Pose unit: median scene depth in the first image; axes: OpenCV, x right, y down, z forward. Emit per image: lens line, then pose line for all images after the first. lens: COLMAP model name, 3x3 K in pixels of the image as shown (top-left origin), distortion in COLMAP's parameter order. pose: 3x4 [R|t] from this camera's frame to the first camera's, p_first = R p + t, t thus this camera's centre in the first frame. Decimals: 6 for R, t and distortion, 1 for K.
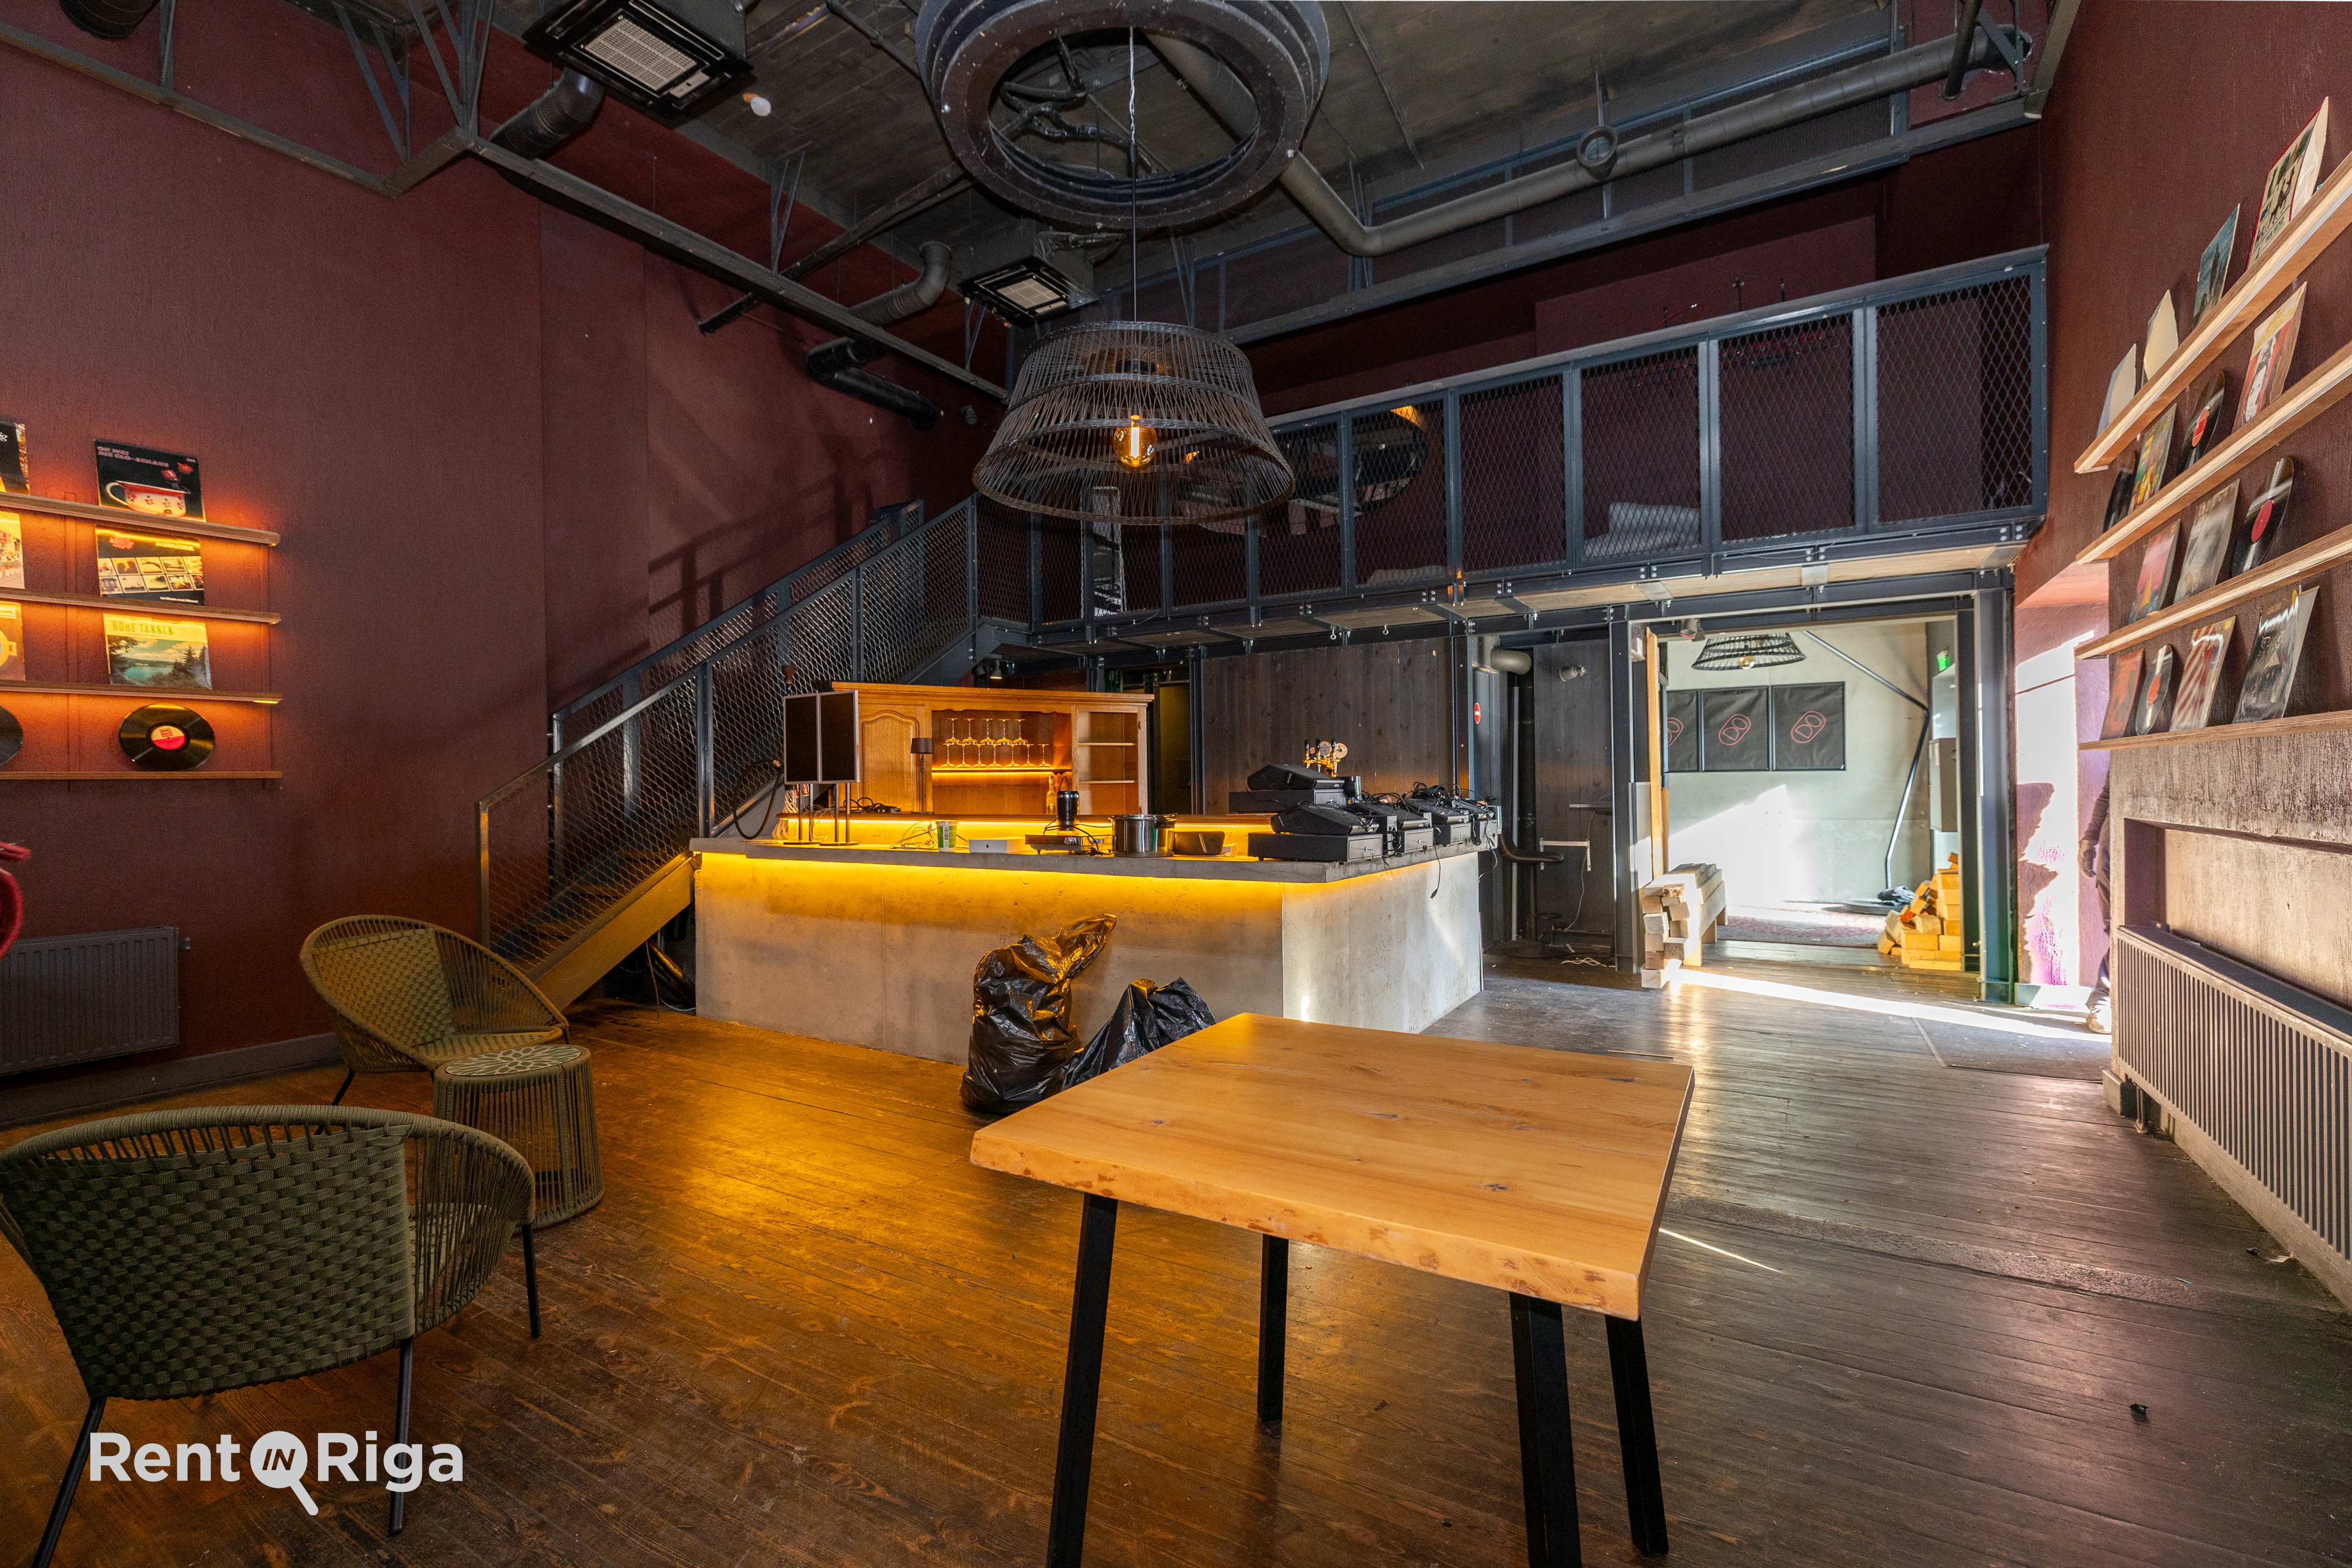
lens RADIAL K [[1003.8, 0, 1176.6], [0, 1003.8, 779.2], [0, 0, 1]] dist [-0.000677, 0.000011]
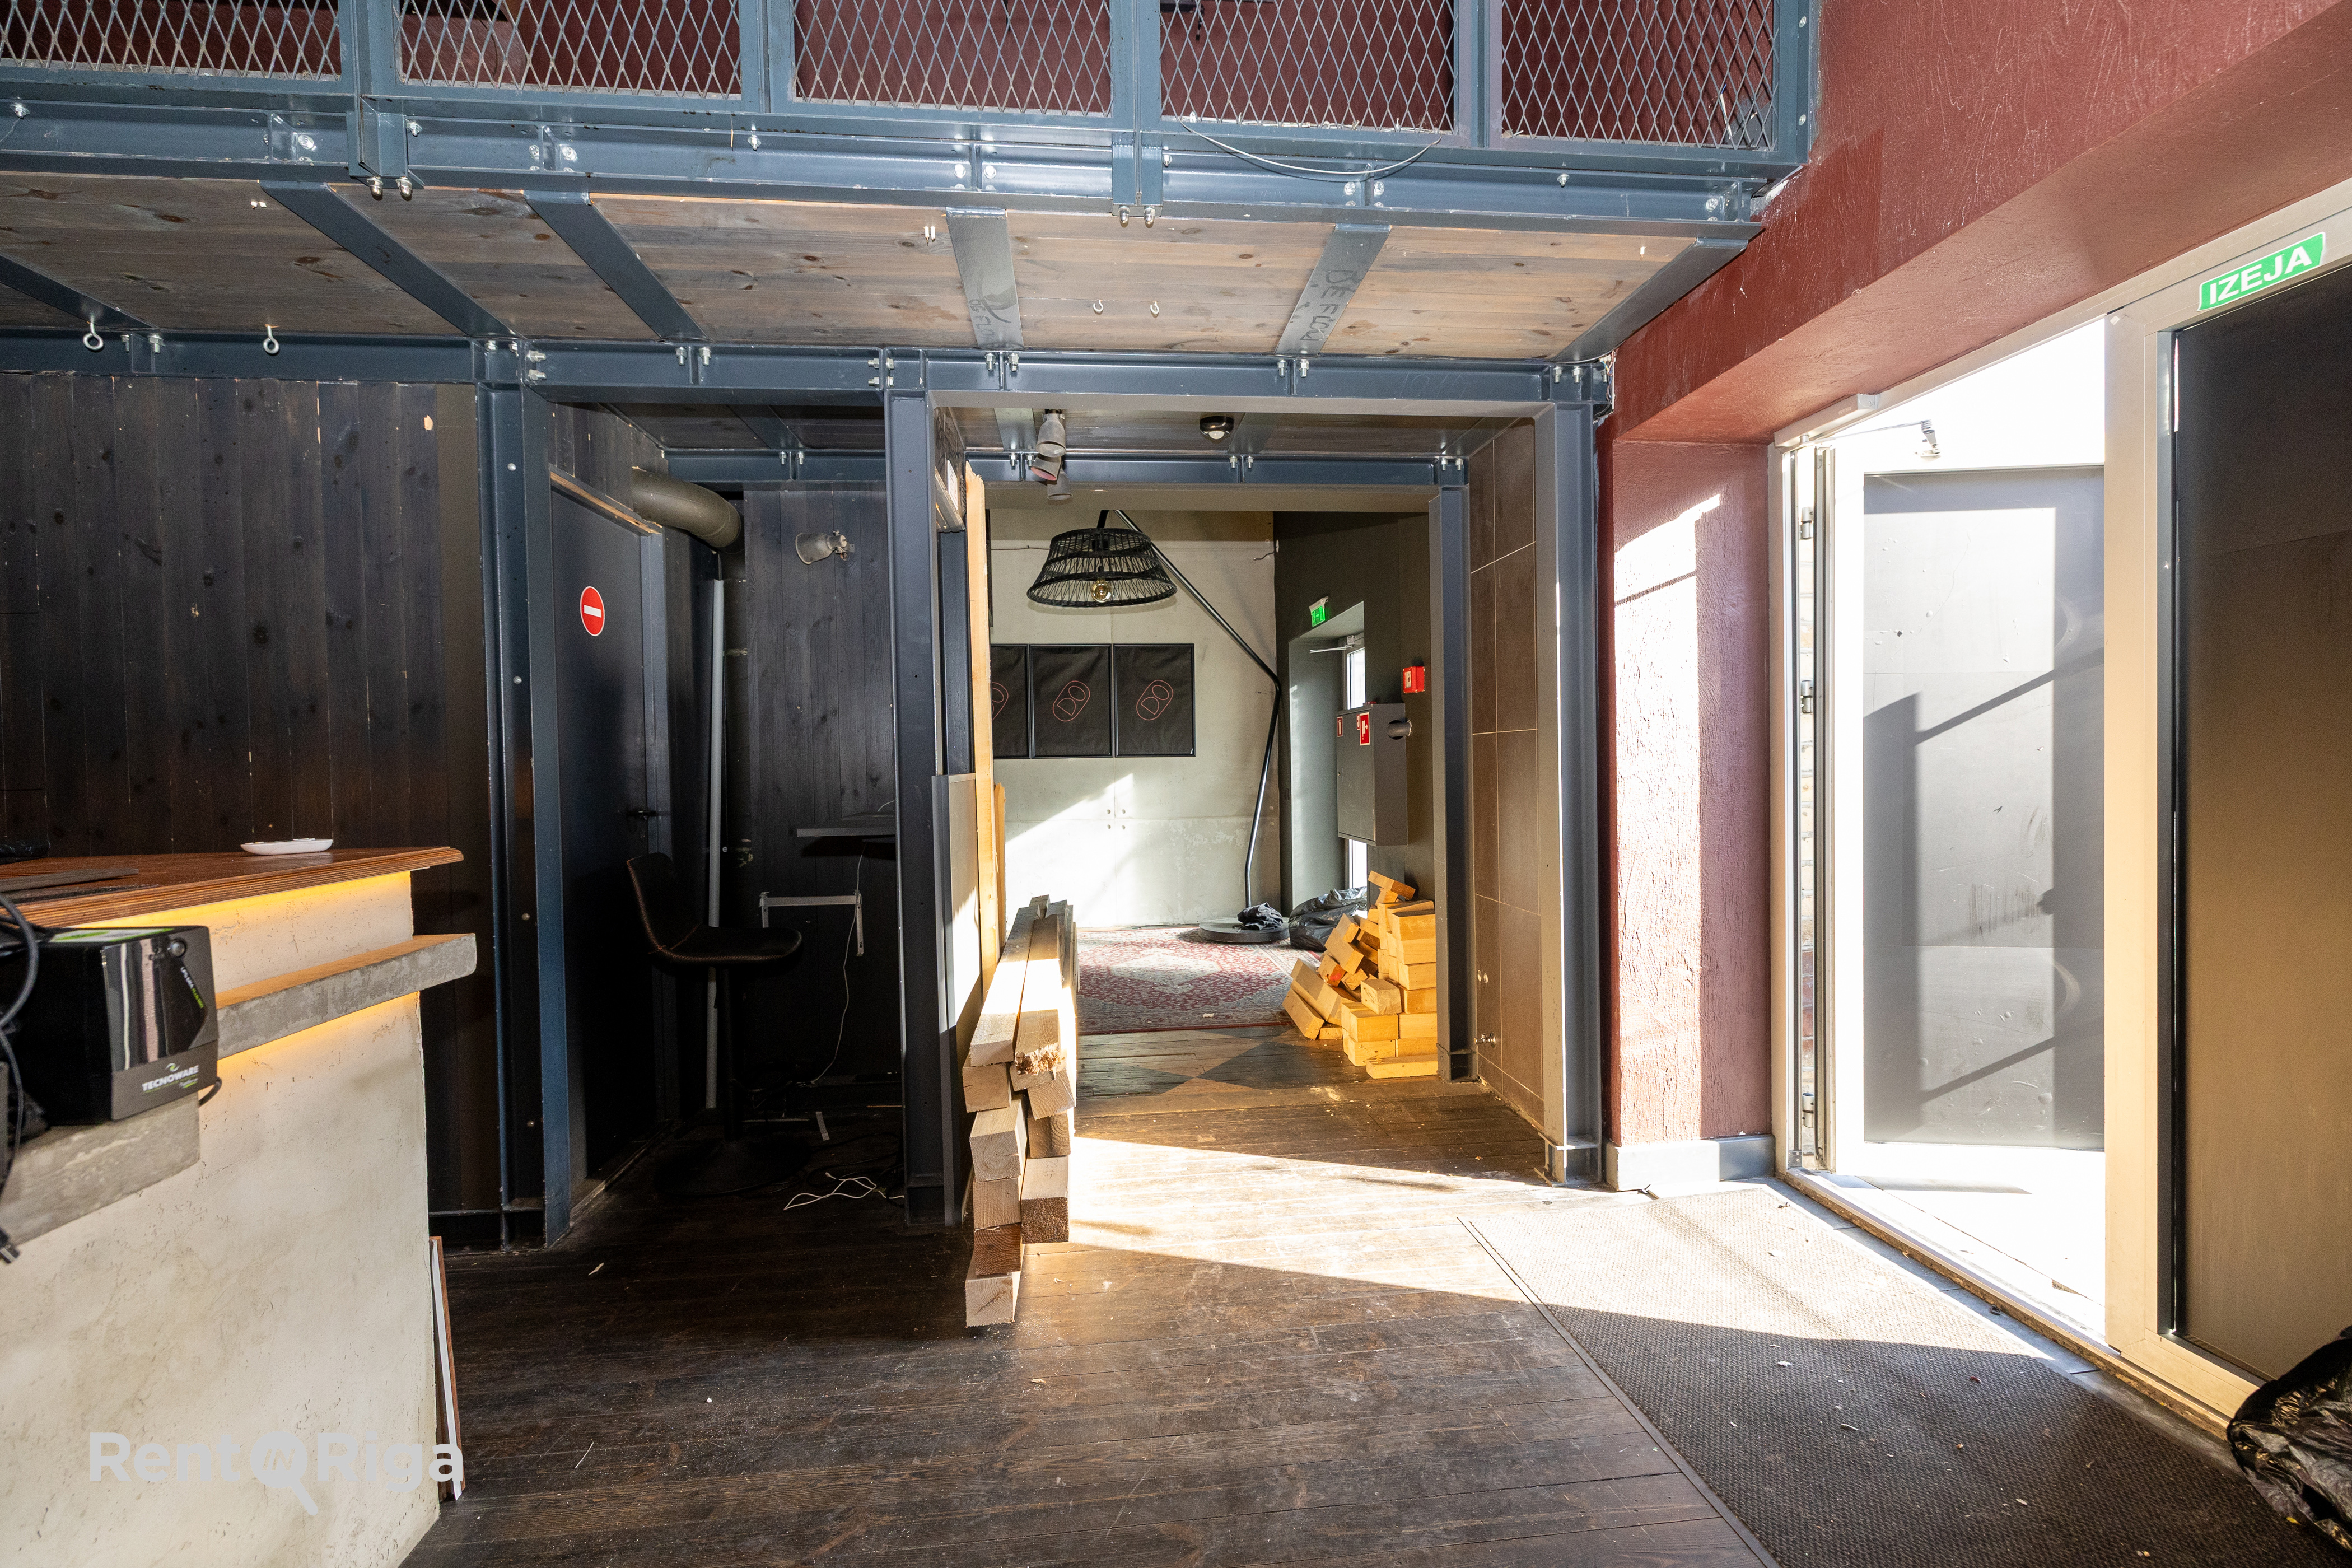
lens RADIAL K [[1003.8, 0, 1176.6], [0, 1003.8, 779.2], [0, 0, 1]] dist [-0.000677, 0.000011]
pose [[0.794214, -0.011465, 0.607530, 0.187713], [0.006455, 0.999925, 0.010433, 0.001163], [-0.607604, -0.004364, 0.794228, 0.409750]]
